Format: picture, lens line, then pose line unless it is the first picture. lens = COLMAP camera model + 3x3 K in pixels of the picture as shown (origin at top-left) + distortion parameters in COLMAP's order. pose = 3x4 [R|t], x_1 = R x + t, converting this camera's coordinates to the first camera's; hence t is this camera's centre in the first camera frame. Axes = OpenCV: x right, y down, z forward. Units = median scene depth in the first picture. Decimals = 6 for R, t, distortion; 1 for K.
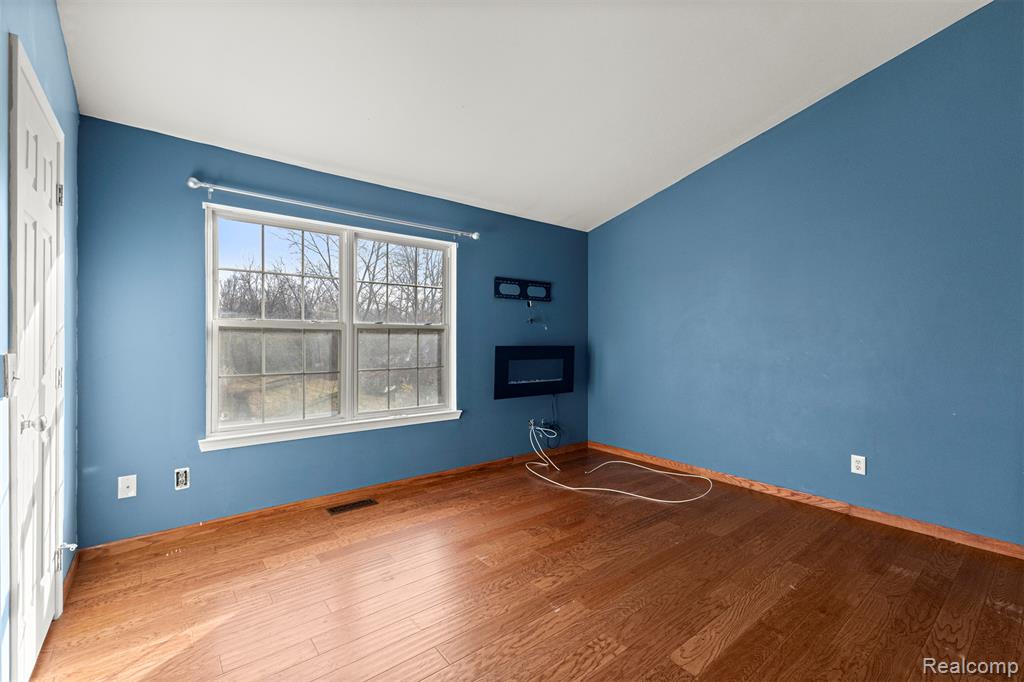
lens RADIAL K [[441.2, 0, 515.1], [0, 441.2, 340.3], [0, 0, 1]] dist [0.005465, -0.001146]
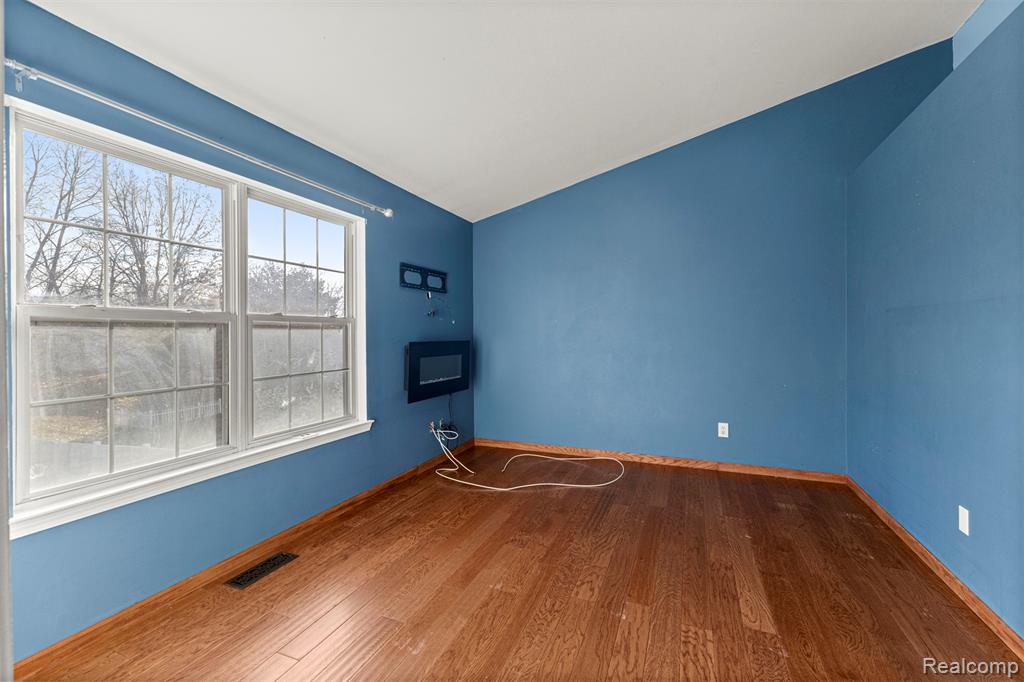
lens RADIAL K [[441.2, 0, 512.0], [0, 441.2, 333.9], [0, 0, 1]] dist [0.005465, -0.001146]
pose [[0.874637, -0.008465, 0.484704, -0.342433], [0.008716, 0.999961, 0.001737, -0.004017], [-0.484700, 0.002706, 0.874676, 0.165265]]
